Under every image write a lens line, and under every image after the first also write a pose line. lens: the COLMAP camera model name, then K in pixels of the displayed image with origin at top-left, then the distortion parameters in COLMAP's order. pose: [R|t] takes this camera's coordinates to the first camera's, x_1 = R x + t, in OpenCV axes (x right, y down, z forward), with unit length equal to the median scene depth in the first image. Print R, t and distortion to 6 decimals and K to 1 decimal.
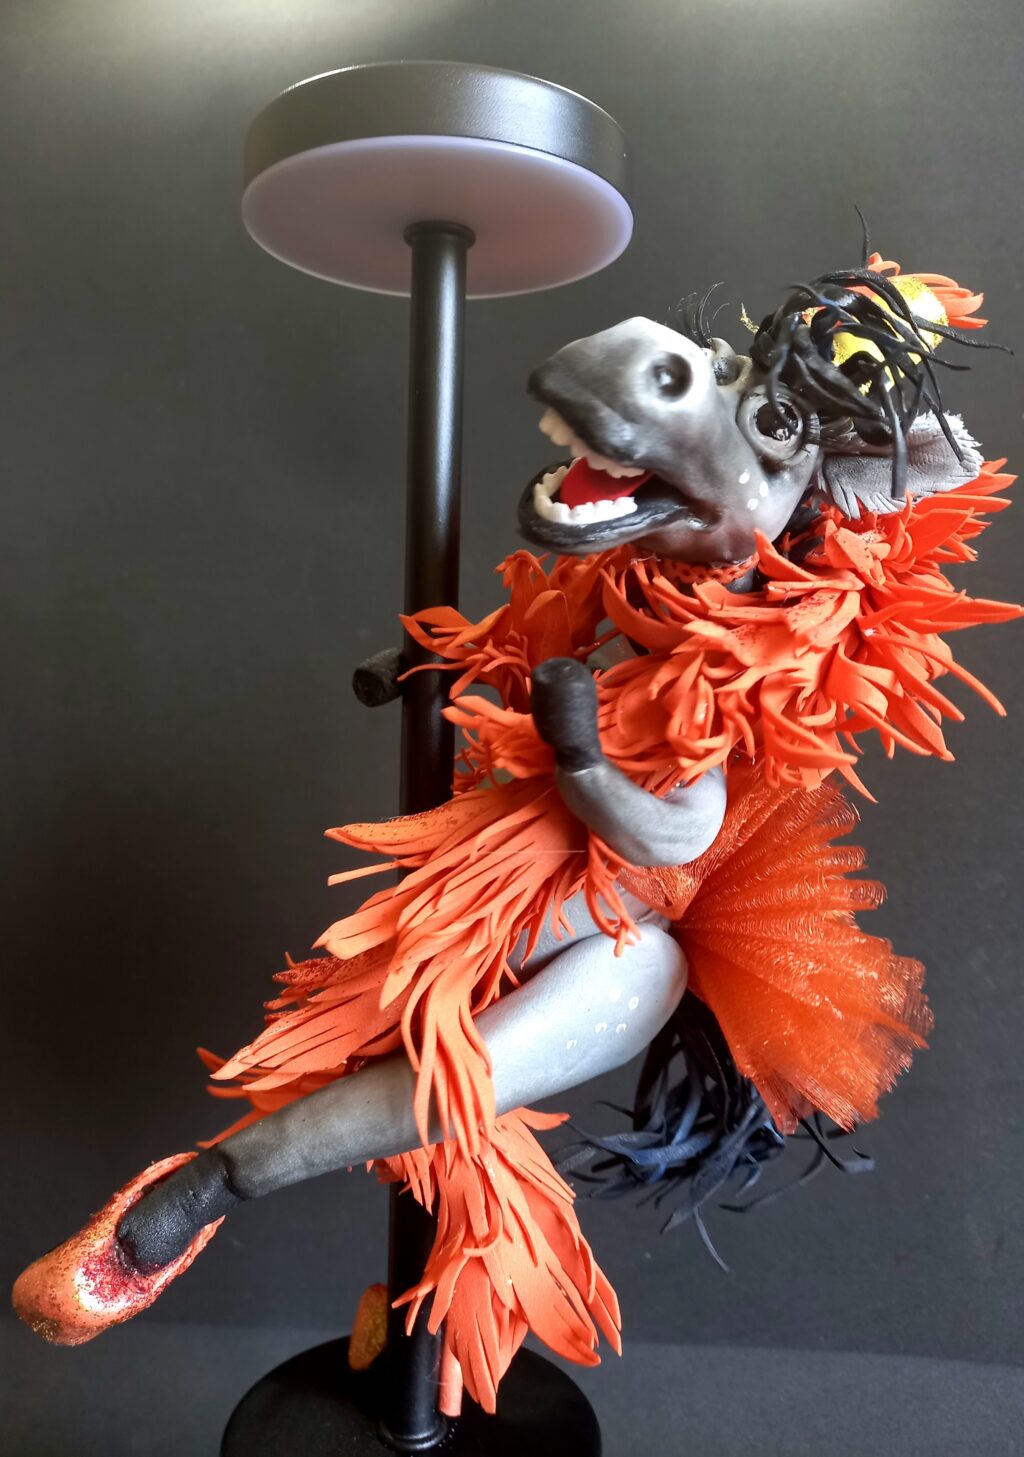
lens RADIAL K [[1084.7, 0, 502.5], [0, 1084.7, 719.7], [0, 0, 1]] dist [-0.013028, -0.005124]
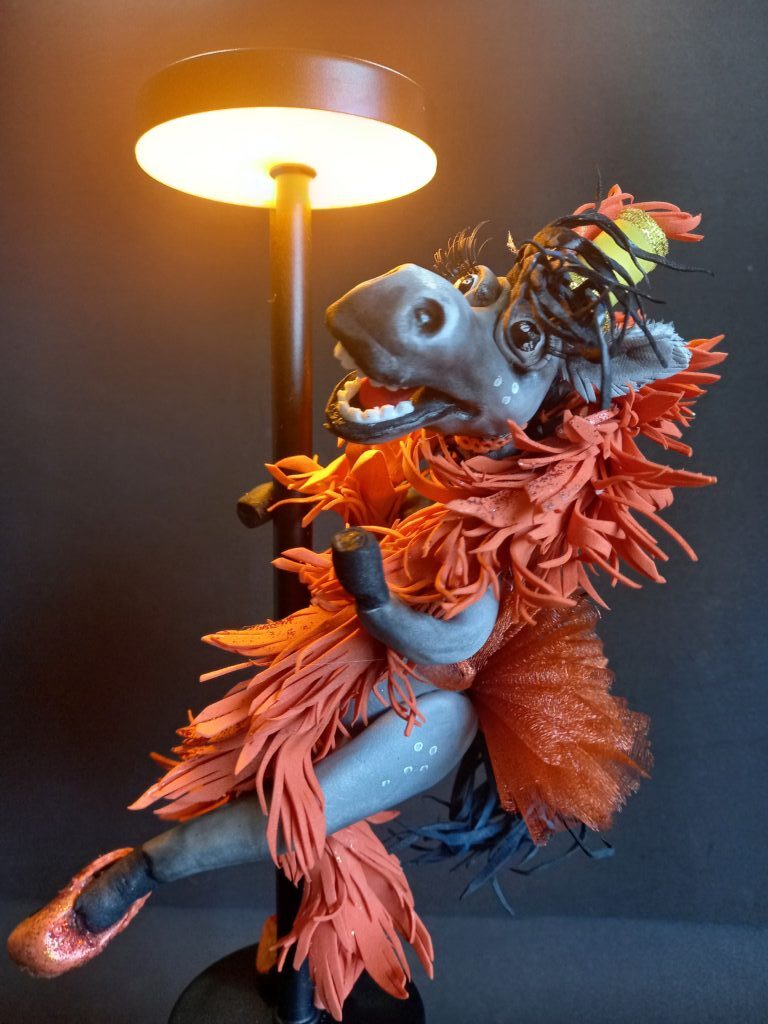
lens RADIAL K [[752.3, 0, 389.3], [0, 752.3, 515.8], [0, 0, 1]] dist [-0.025290, -0.001644]
pose [[0.998866, -0.011282, -0.046255, 0.119565], [0.015236, 0.996174, 0.086059, -0.128744], [0.045107, -0.086666, 0.995216, 0.070552]]
